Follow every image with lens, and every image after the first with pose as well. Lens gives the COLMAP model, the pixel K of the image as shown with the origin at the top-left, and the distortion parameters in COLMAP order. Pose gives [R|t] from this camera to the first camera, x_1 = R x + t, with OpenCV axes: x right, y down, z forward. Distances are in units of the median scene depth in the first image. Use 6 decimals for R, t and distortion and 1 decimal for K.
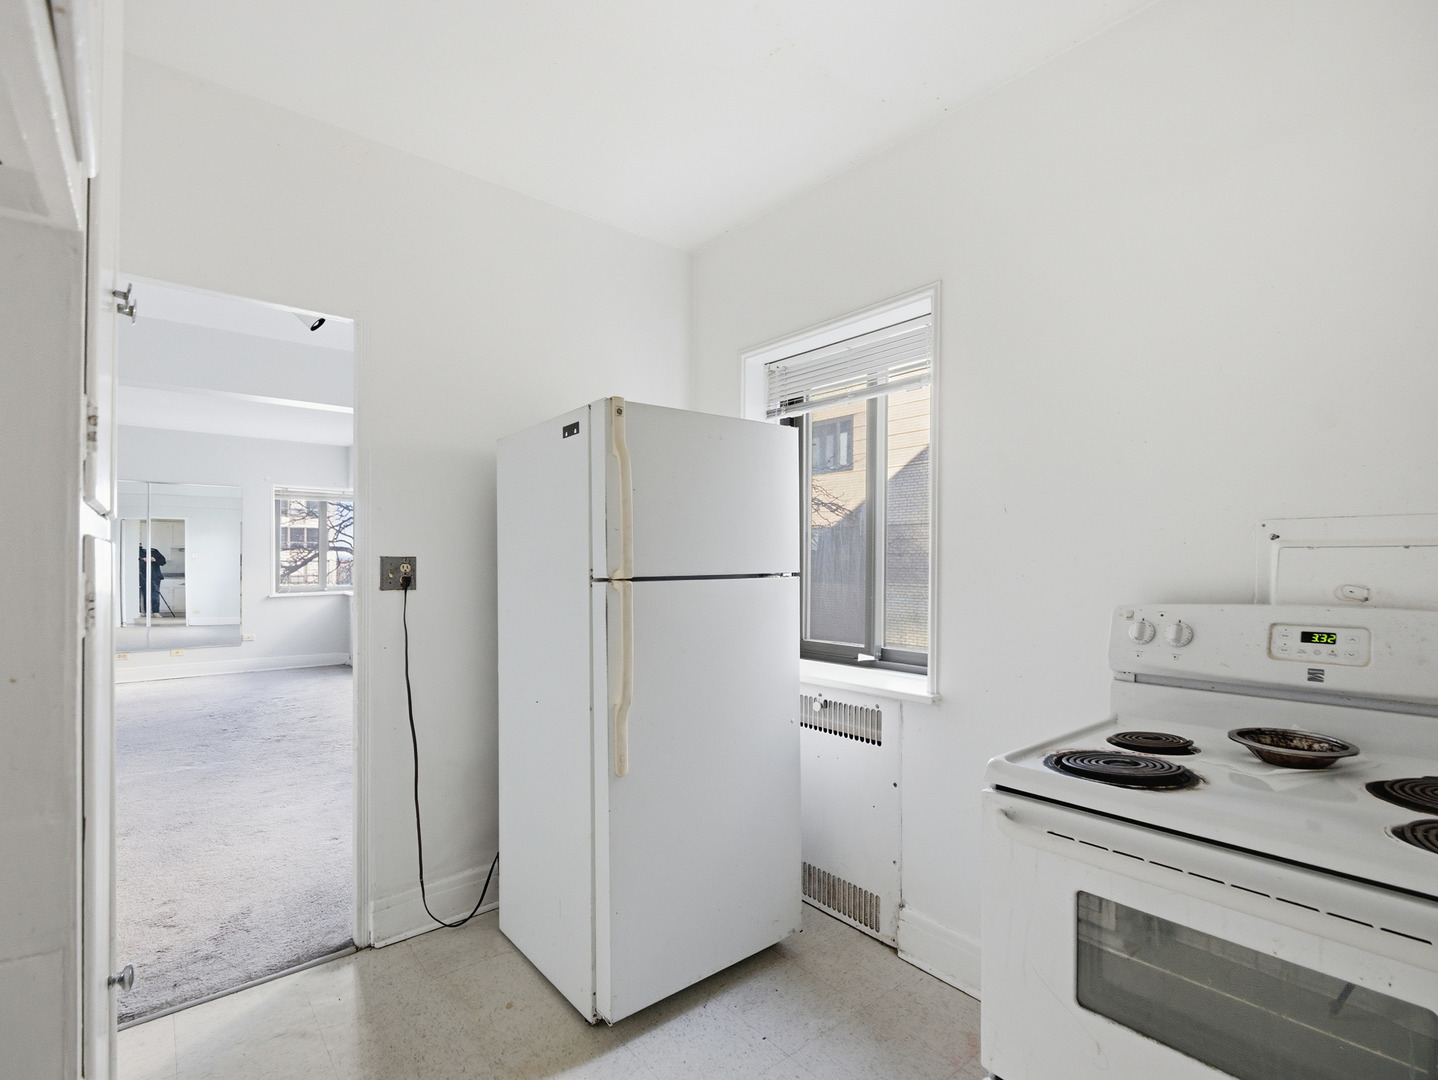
lens RADIAL K [[672.4, 0, 728.9], [0, 672.4, 562.4], [0, 0, 1]] dist [-0.003303, -0.001547]
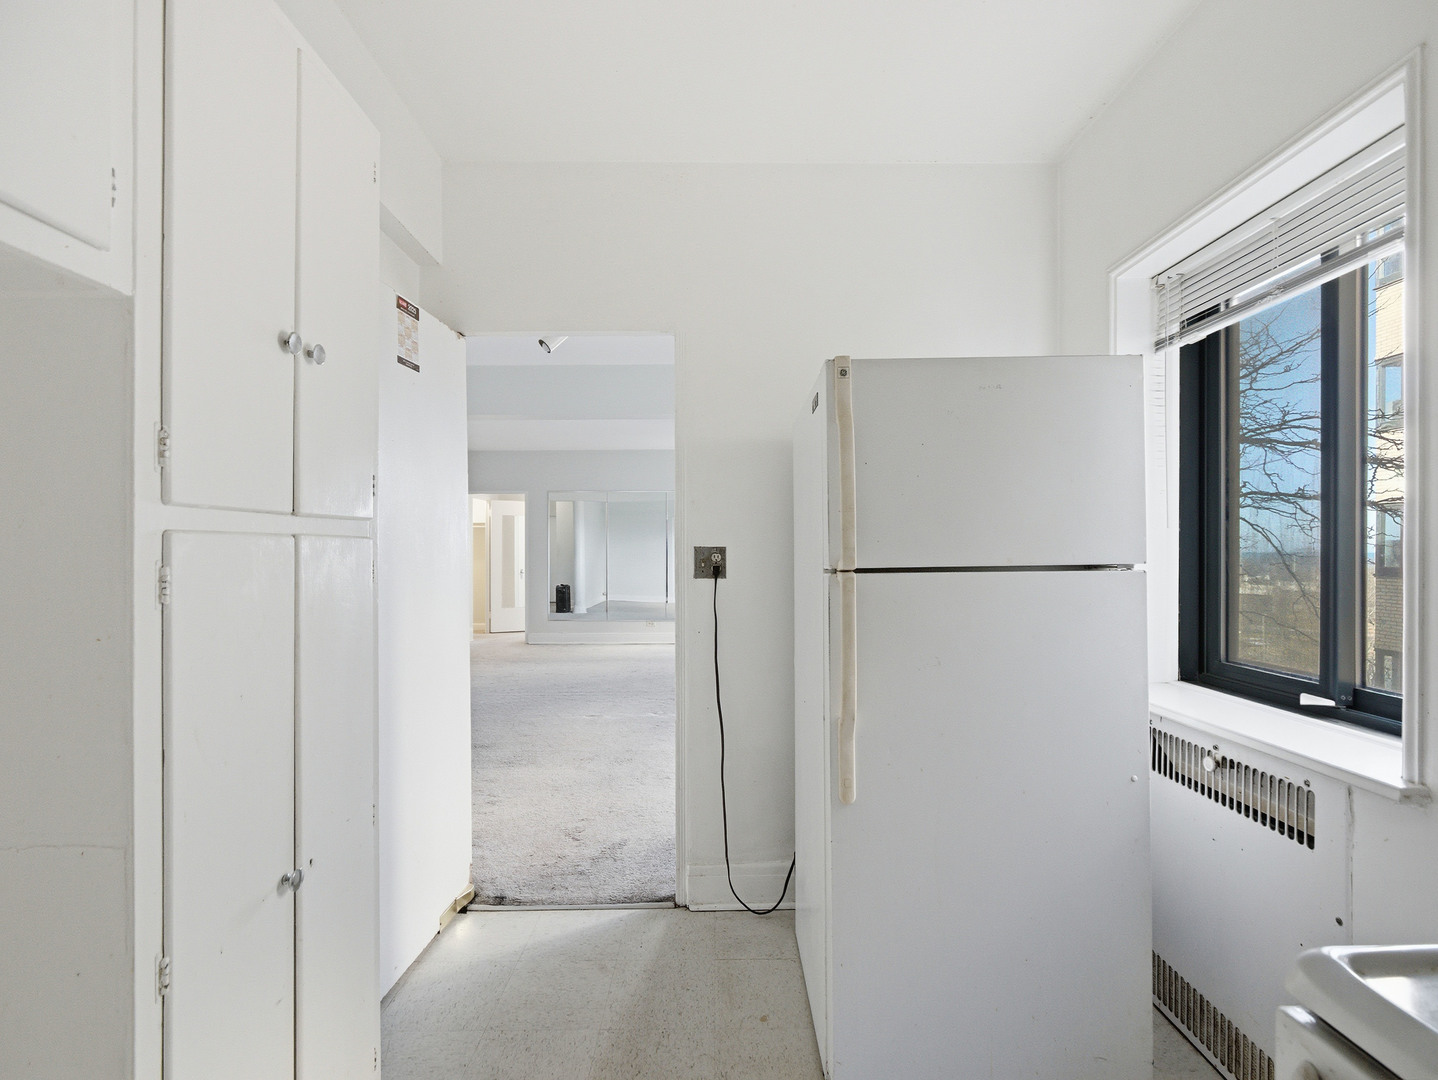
lens RADIAL K [[672.4, 0, 719.1], [0, 672.4, 547.3], [0, 0, 1]] dist [-0.003303, -0.001547]
pose [[0.776256, -0.008798, -0.630357, 0.192500], [0.004211, 0.999953, -0.008771, 0.002085], [0.630404, 0.004154, 0.776256, 0.186962]]
